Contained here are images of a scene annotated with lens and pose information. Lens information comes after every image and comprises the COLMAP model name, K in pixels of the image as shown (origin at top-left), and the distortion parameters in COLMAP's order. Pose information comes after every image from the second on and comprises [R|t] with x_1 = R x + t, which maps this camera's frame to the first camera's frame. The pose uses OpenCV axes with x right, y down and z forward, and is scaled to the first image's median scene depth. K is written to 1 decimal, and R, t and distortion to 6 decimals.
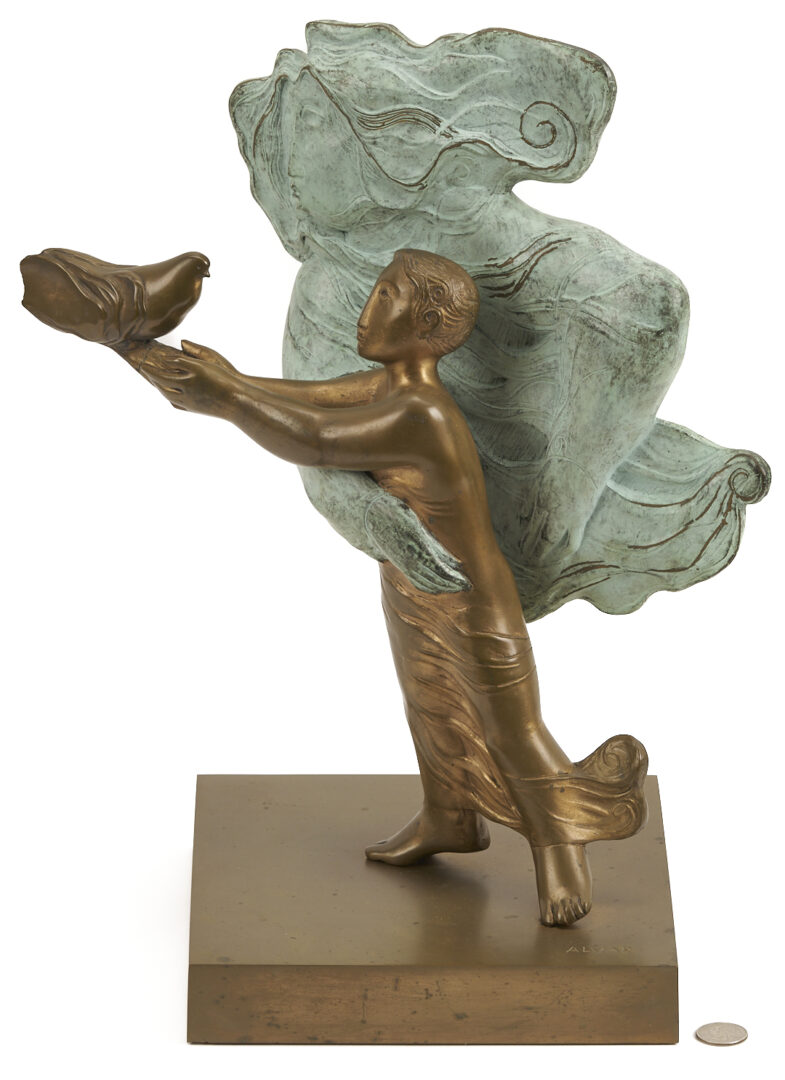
lens RADIAL K [[6492.2, 0, 392.2], [0, 6492.2, 539.8], [0, 0, 1]] dist [-0.097624, 0.000000]
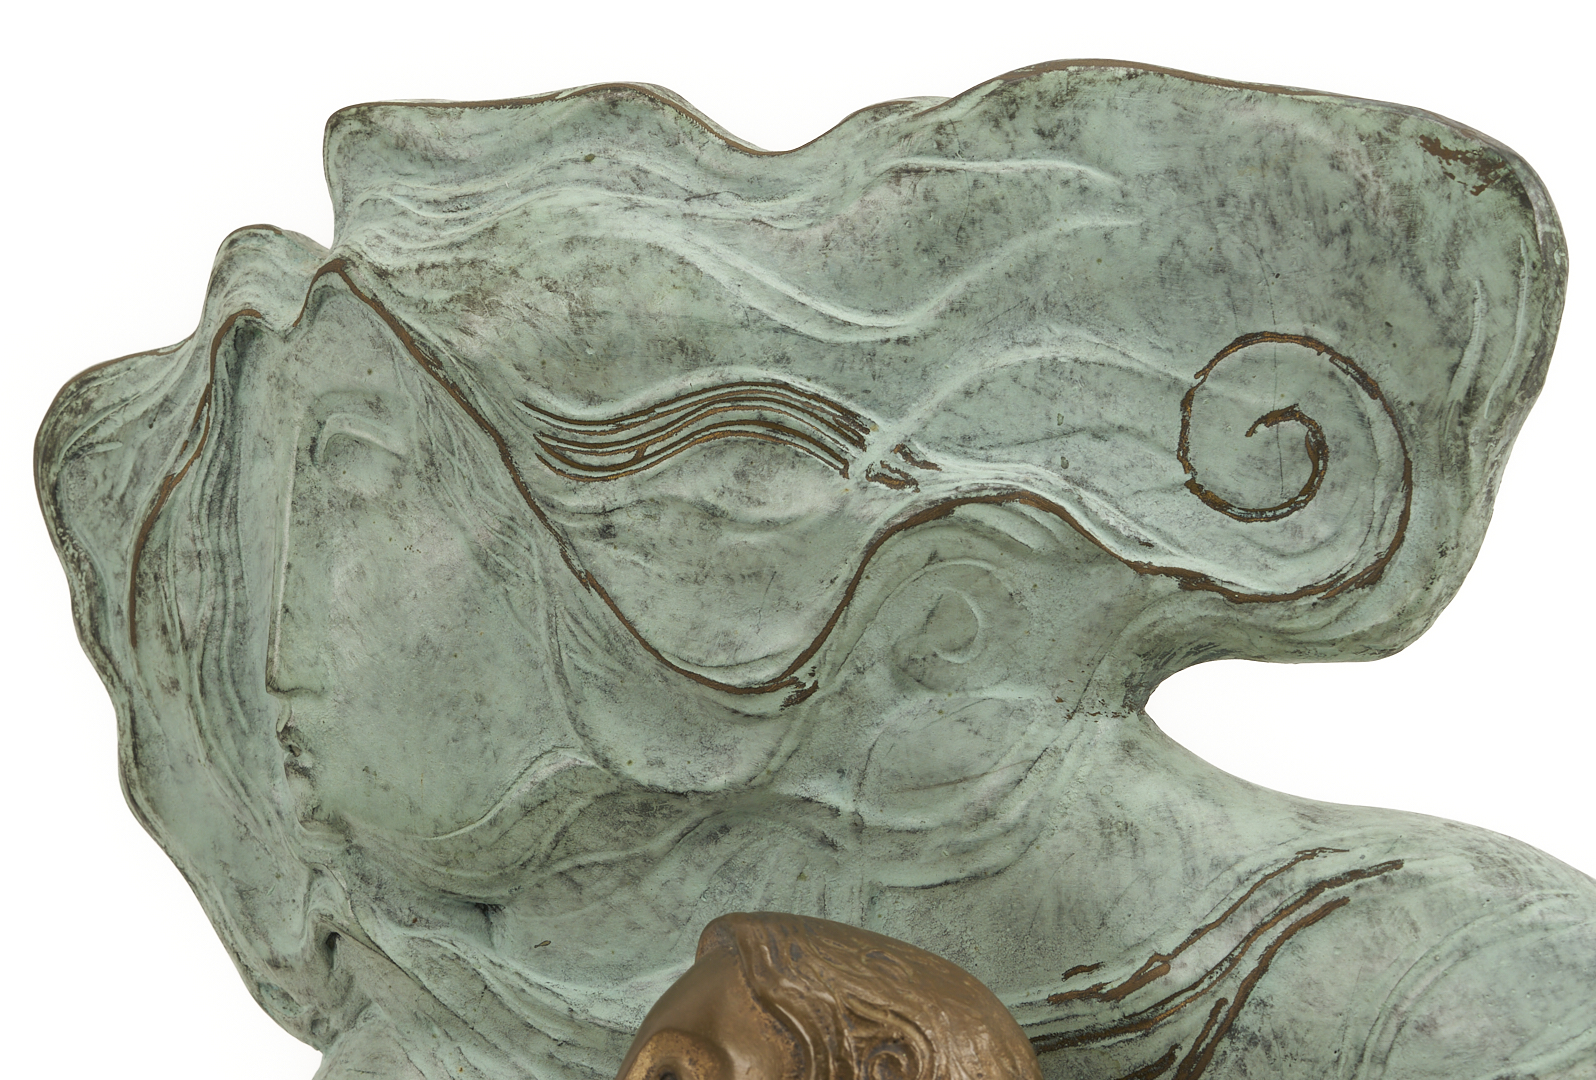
lens RADIAL K [[8534.3, 0, 757.1], [0, 8534.3, 596.9], [0, 0, 1]] dist [-0.001660, 0.000000]
pose [[0.998275, -0.014841, 0.056812, -0.015956], [0.027206, 0.974315, -0.223540, 0.016768], [-0.052035, 0.224700, 0.973038, 0.674802]]
